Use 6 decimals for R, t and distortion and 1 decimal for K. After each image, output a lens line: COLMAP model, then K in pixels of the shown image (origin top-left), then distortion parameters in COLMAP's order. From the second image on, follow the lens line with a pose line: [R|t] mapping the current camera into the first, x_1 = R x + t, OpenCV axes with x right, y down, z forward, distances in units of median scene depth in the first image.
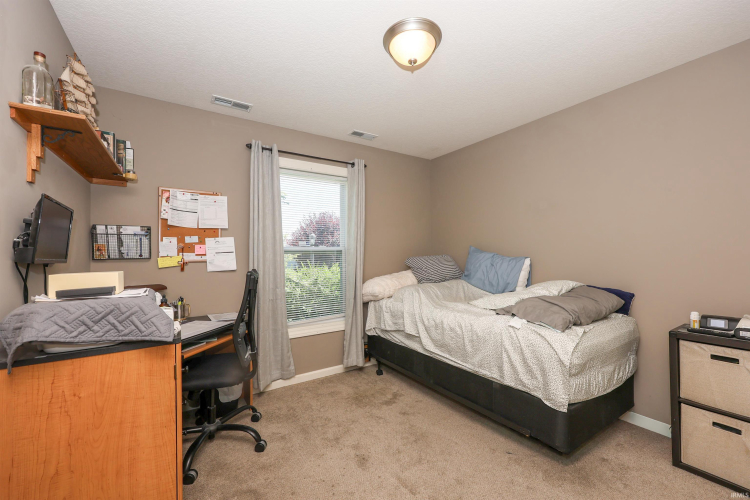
lens RADIAL K [[305.0, 0, 378.7], [0, 305.0, 252.5], [0, 0, 1]] dist [0.000577, -0.000006]
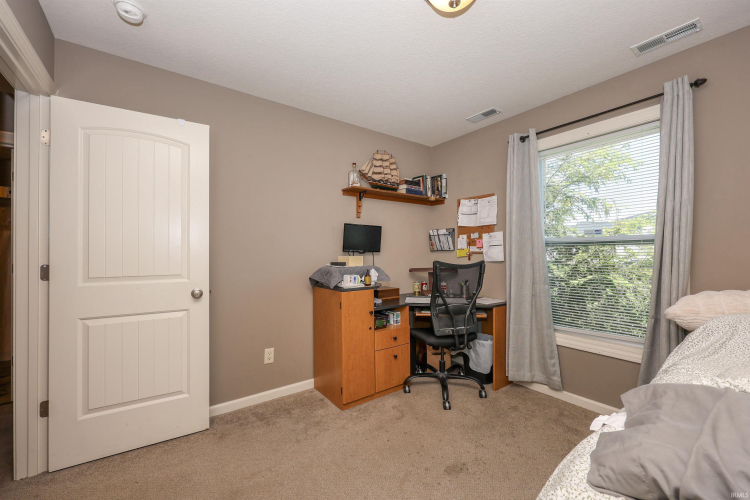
lens RADIAL K [[305.0, 0, 378.7], [0, 305.0, 252.5], [0, 0, 1]] dist [0.000577, -0.000006]
pose [[0.046275, 0.007558, -0.998900, 0.634772], [0.007159, 0.999943, 0.007898, 0.014712], [0.998903, -0.007516, 0.046219, 0.537309]]
